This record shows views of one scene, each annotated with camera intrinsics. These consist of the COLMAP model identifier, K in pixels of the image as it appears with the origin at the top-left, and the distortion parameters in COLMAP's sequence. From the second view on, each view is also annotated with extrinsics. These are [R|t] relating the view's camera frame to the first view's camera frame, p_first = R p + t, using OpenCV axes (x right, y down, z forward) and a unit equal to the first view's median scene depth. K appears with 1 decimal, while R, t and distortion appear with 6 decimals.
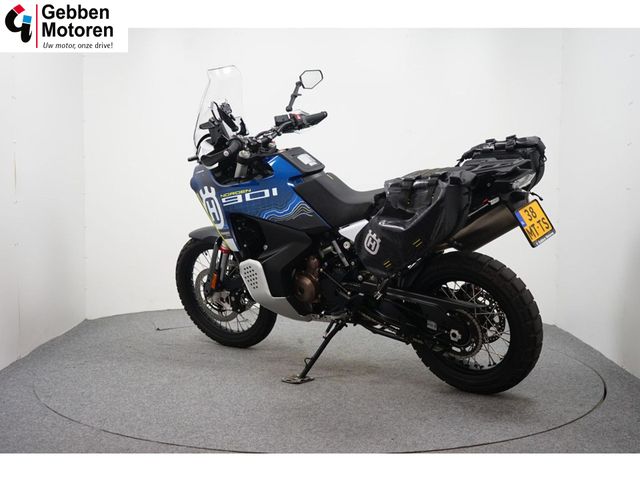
lens RADIAL K [[876.3, 0, 319.9], [0, 876.3, 240.3], [0, 0, 1]] dist [0.043867, 0.000000]
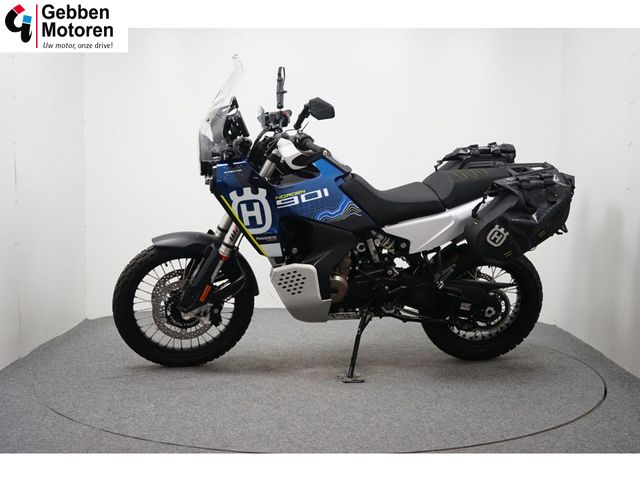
lens RADIAL K [[876.3, 0, 320.4], [0, 876.3, 237.2], [0, 0, 1]] dist [0.043867, 0.000000]
pose [[0.656771, -0.056254, 0.751989, -0.794215], [0.050912, 0.998246, 0.030211, -0.035247], [-0.752369, 0.018444, 0.658483, 0.361139]]
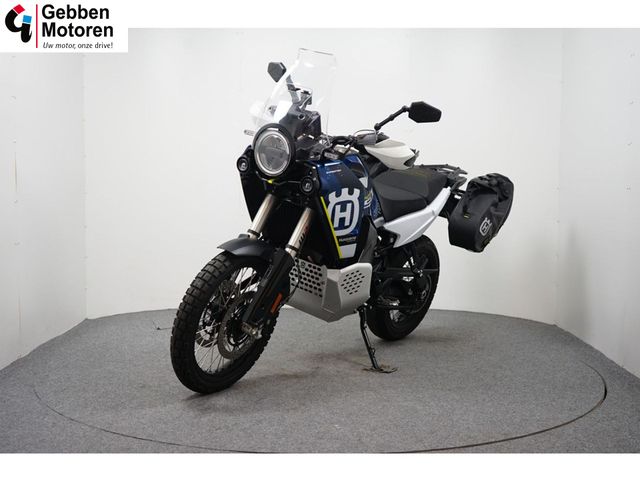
lens RADIAL K [[876.3, 0, 319.3], [0, 876.3, 242.5], [0, 0, 1]] dist [0.043867, 0.000000]
pose [[-0.076690, -0.082340, 0.993649, -1.052841], [0.063900, 0.994130, 0.087311, -0.089415], [-0.995005, 0.070190, -0.070978, 1.135441]]
